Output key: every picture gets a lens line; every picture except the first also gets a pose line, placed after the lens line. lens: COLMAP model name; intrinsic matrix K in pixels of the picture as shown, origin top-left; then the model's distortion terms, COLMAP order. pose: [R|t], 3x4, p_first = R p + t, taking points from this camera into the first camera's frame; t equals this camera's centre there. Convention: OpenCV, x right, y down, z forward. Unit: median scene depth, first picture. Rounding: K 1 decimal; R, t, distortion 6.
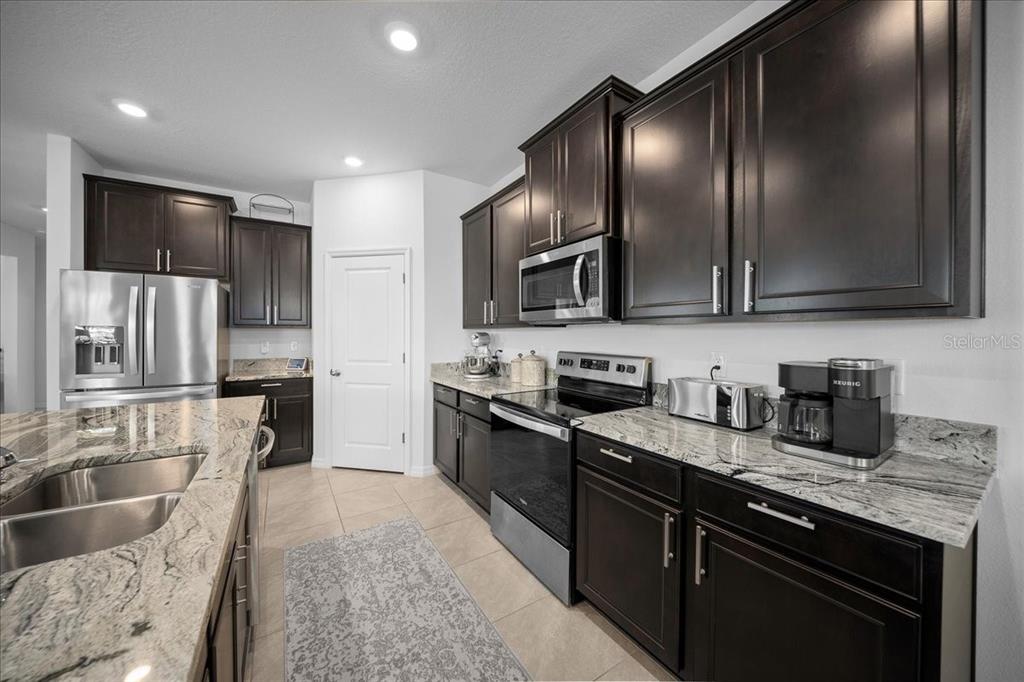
lens RADIAL K [[359.5, 0, 513.7], [0, 359.5, 335.6], [0, 0, 1]] dist [-0.006982, -0.000087]
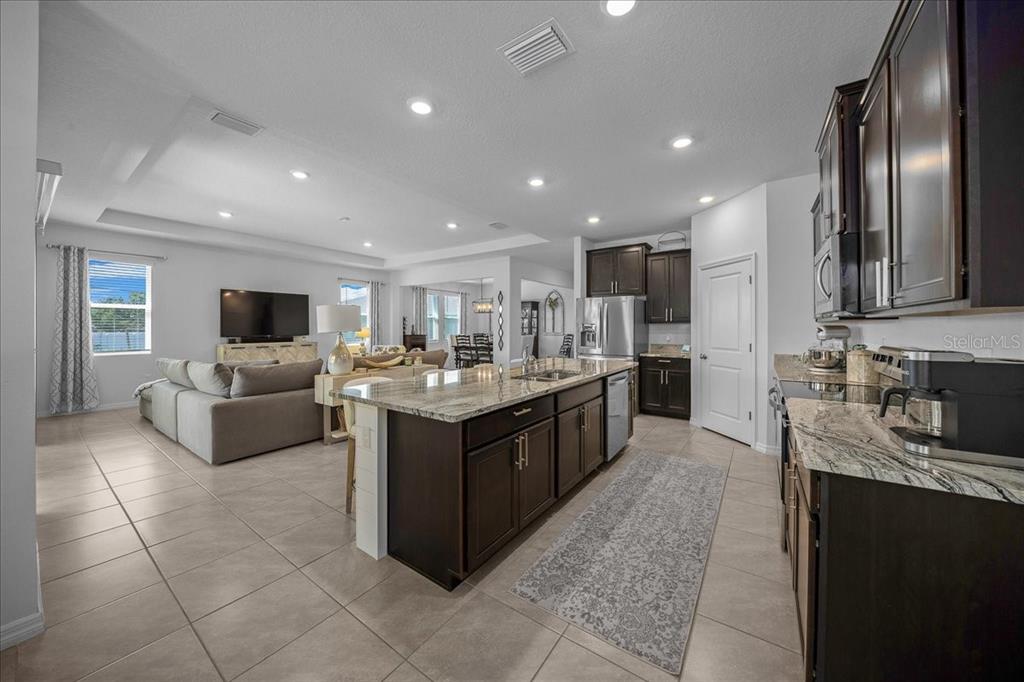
lens RADIAL K [[361.2, 0, 514.0], [0, 361.2, 327.7], [0, 0, 1]] dist [-0.016808, -0.000028]
pose [[0.382290, -0.000419, -0.924042, 0.531910], [-0.004121, 0.999989, -0.002158, 0.002480], [0.924033, 0.004633, 0.382284, -0.181879]]
